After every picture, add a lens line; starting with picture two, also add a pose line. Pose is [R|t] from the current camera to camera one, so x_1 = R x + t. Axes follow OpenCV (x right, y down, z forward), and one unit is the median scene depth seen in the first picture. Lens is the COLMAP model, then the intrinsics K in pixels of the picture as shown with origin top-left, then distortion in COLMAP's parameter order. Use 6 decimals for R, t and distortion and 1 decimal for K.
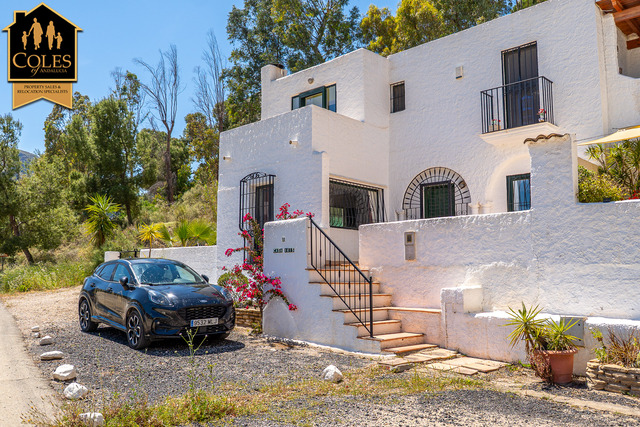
lens RADIAL K [[556.7, 0, 319.2], [0, 556.7, 212.2], [0, 0, 1]] dist [0.006451, -0.015594]
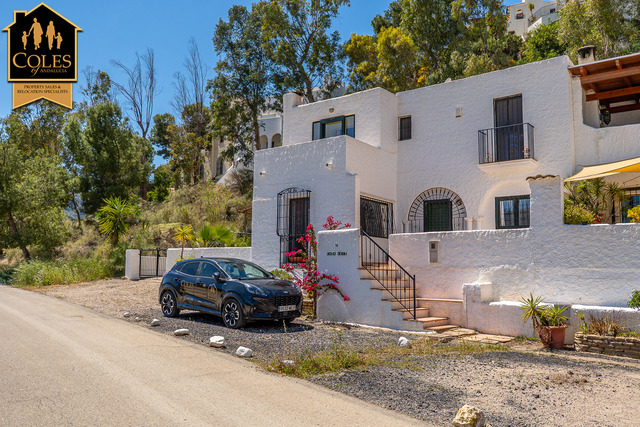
lens RADIAL K [[556.7, 0, 320.4], [0, 556.7, 215.9], [0, 0, 1]] dist [0.006451, -0.015594]
pose [[0.992877, 0.023931, 0.116718, -0.215422], [-0.025032, 0.999655, 0.007977, -0.023194], [-0.116487, -0.010842, 0.993133, -0.227376]]
